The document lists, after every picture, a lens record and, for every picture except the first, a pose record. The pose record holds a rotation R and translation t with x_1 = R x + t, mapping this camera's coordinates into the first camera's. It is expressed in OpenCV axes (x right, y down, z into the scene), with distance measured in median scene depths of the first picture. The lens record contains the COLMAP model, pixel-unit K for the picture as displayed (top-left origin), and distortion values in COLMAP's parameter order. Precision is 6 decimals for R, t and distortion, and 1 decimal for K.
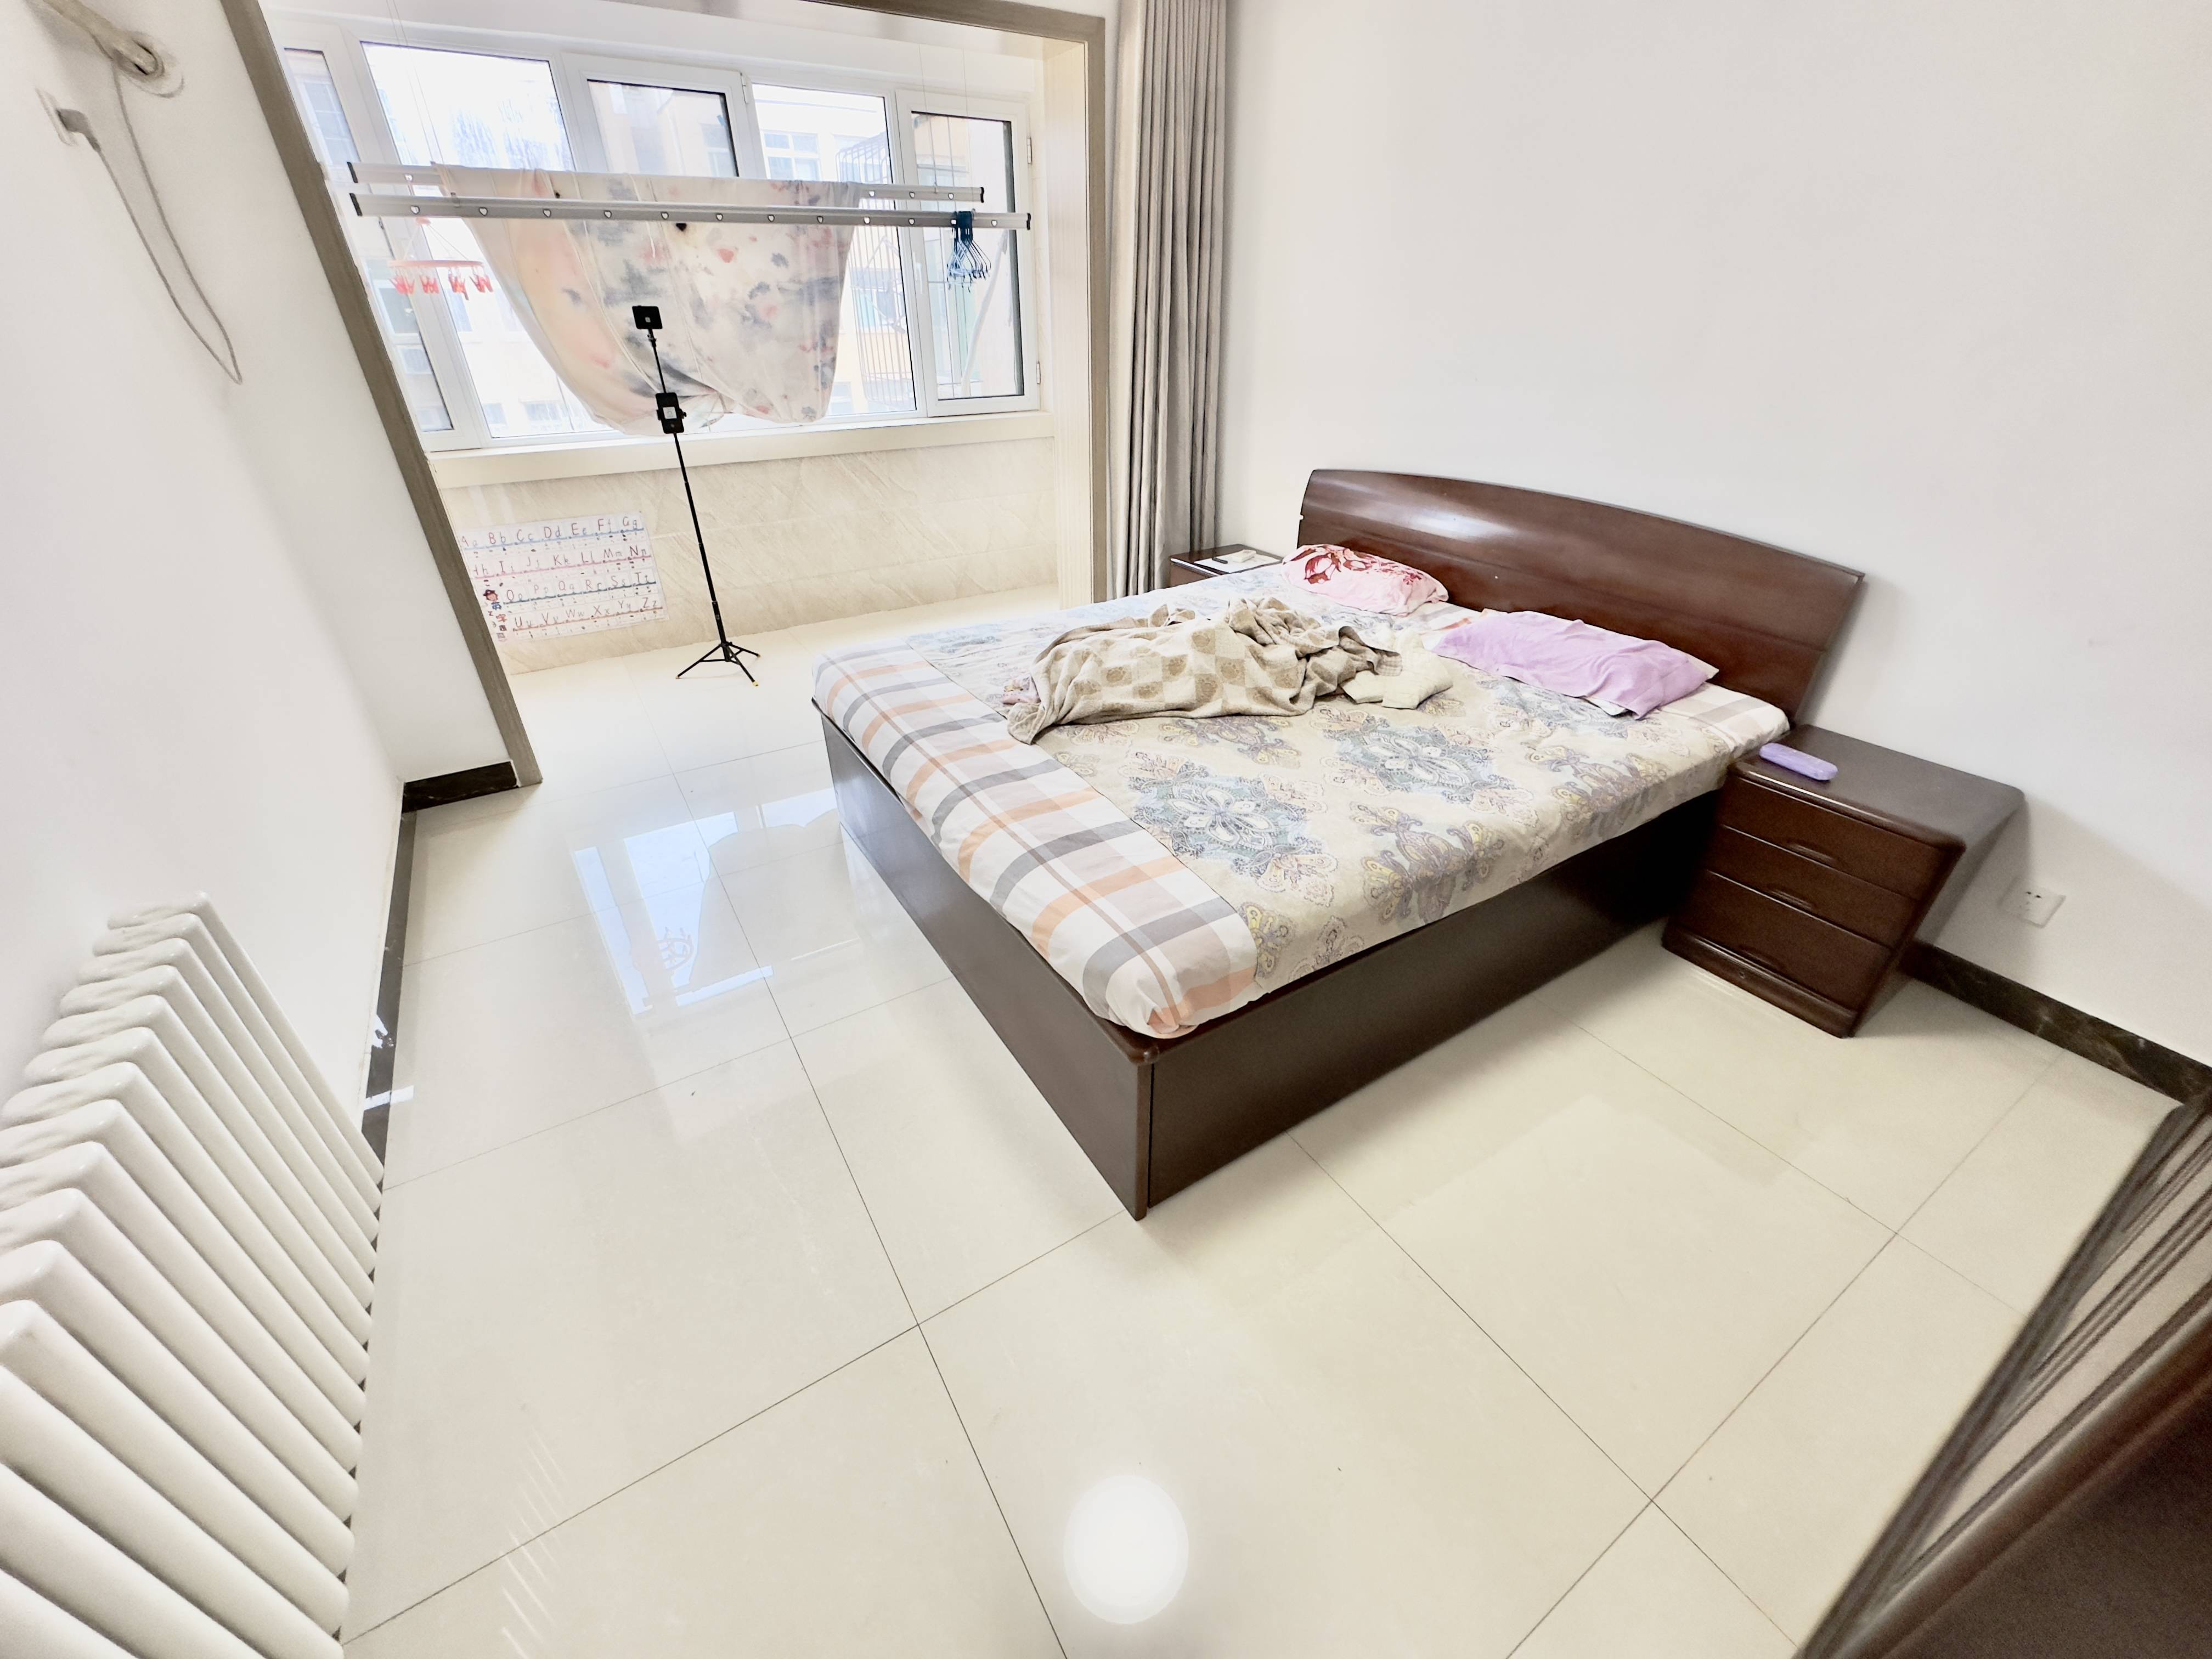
lens RADIAL K [[884.7, 0, 1104.3], [0, 884.7, 828.8], [0, 0, 1]] dist [-0.003815, -0.000207]
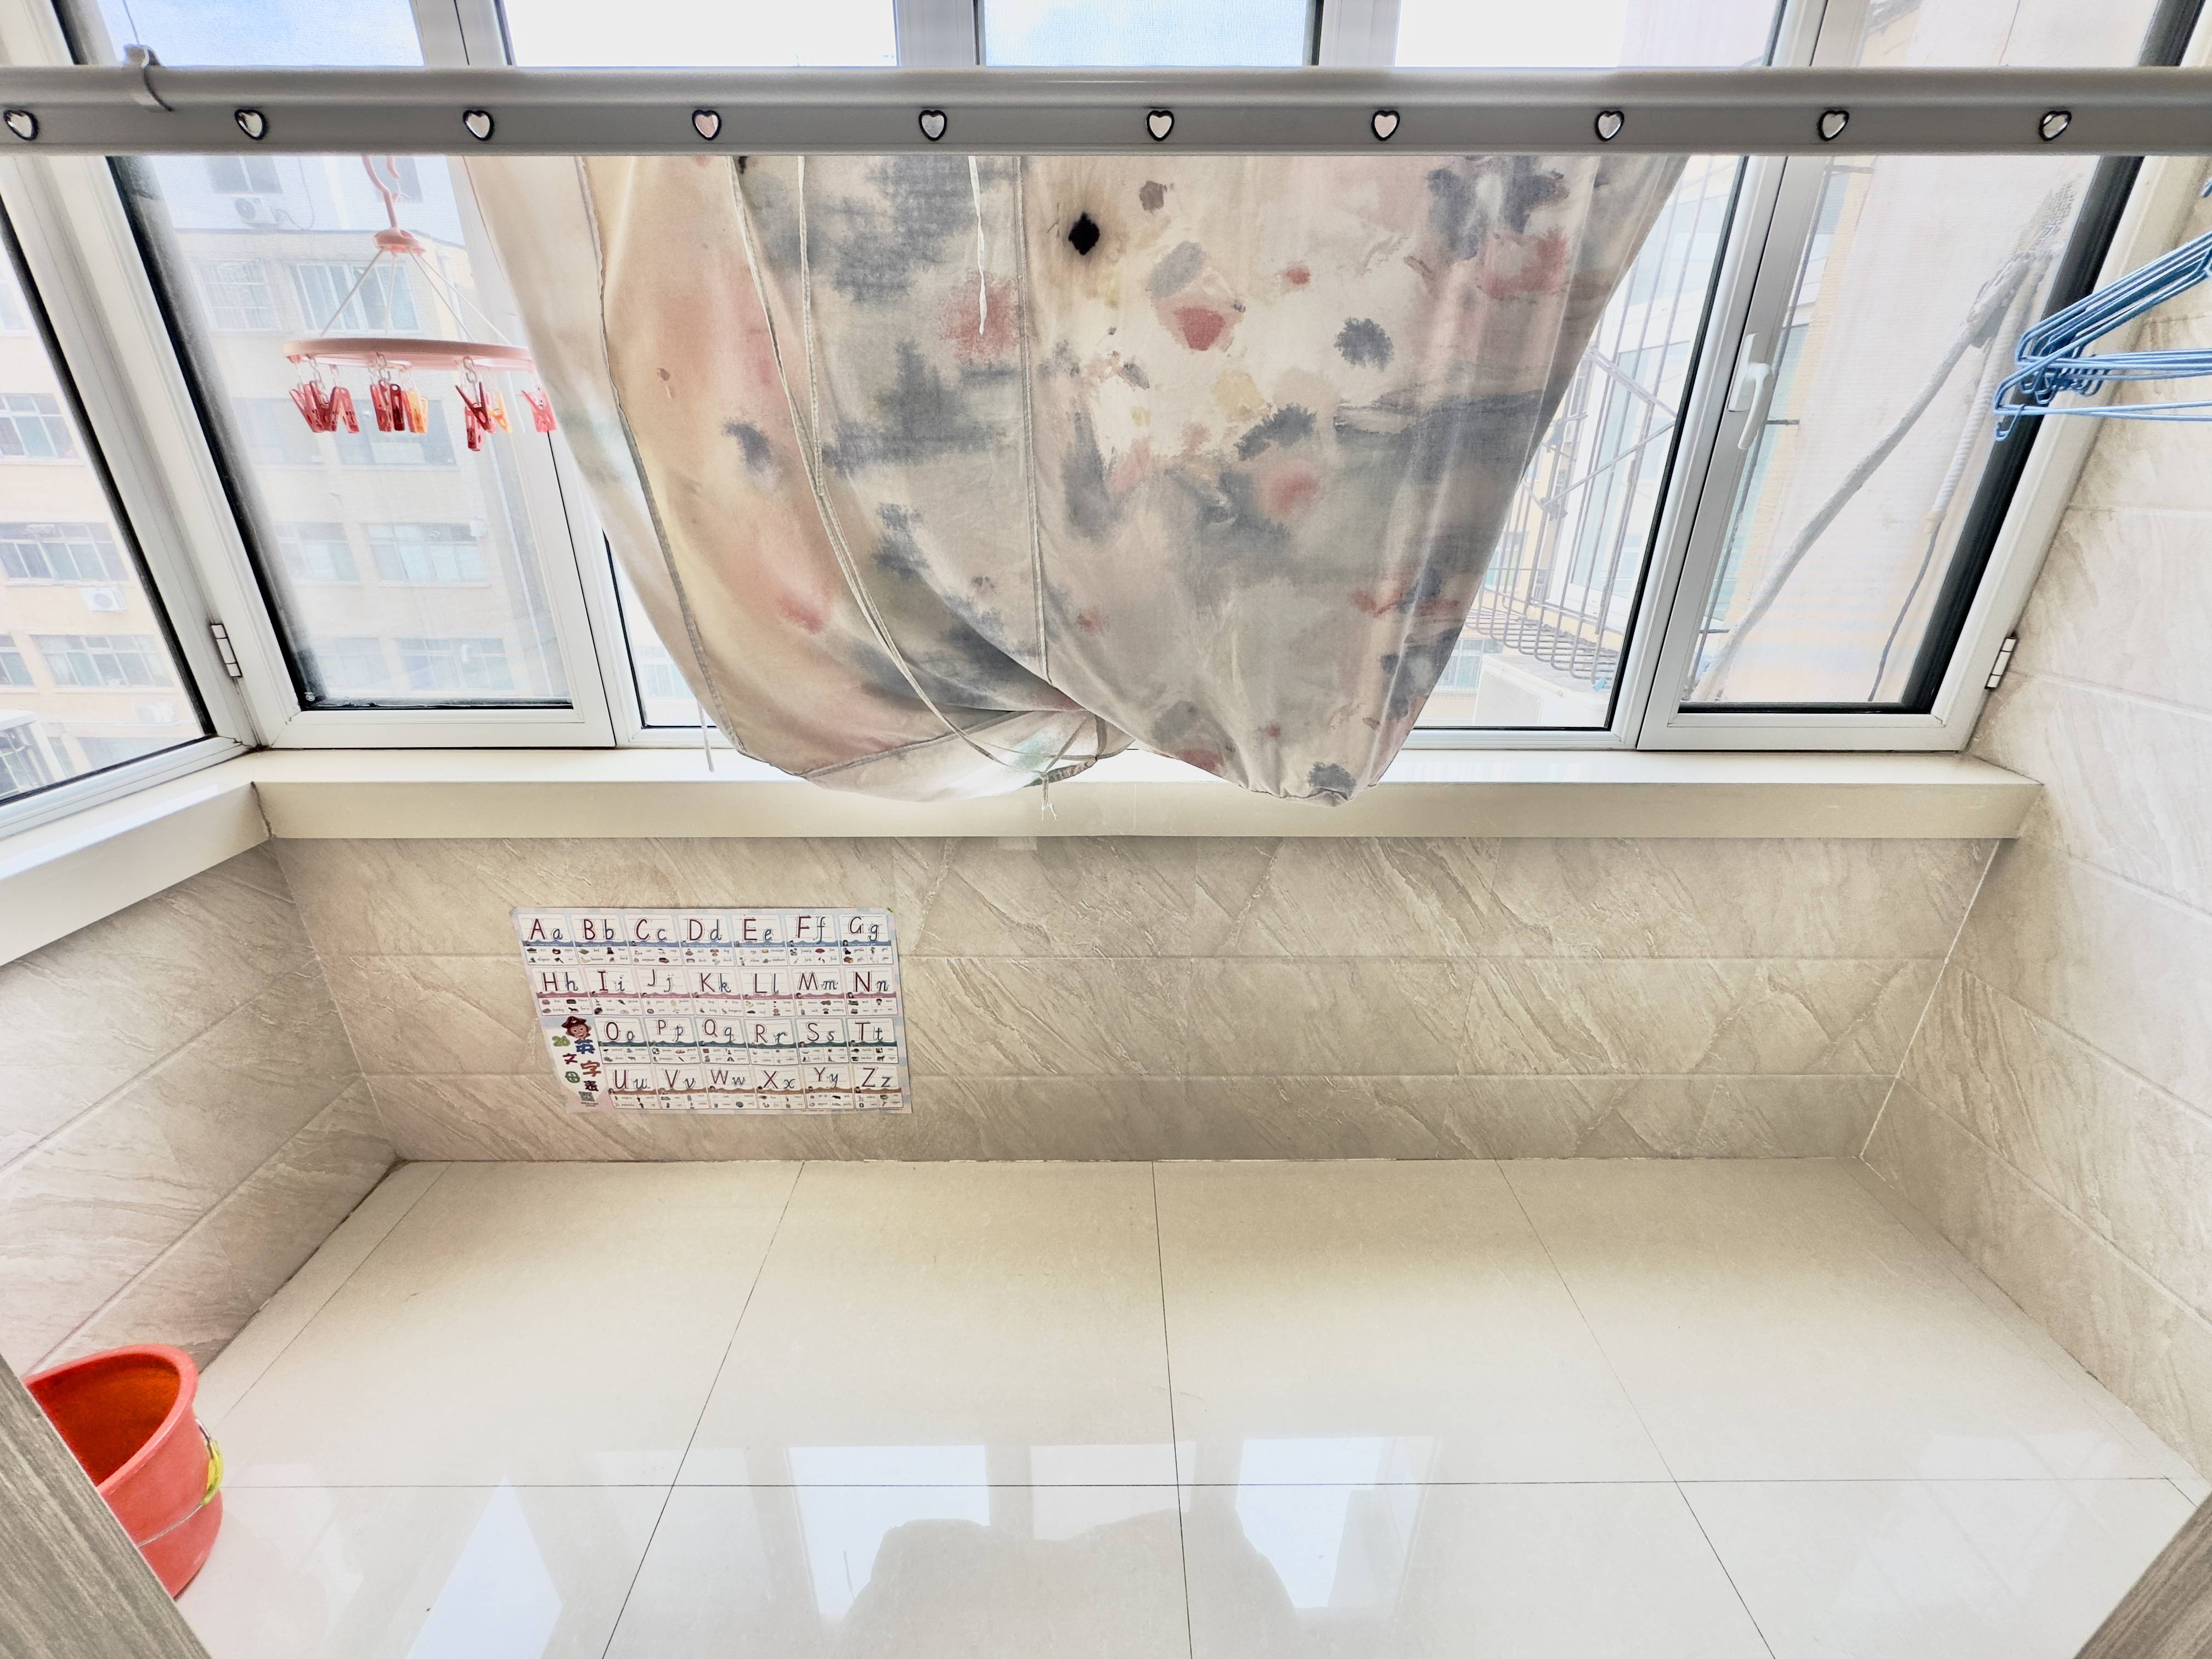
lens RADIAL K [[884.7, 0, 1098.4], [0, 884.7, 827.6], [0, 0, 1]] dist [-0.003815, -0.000207]
pose [[0.855962, 0.215250, -0.470103, -0.257112], [-0.274288, 0.959776, -0.059964, -0.422839], [0.438286, 0.180270, 0.880572, 0.694509]]
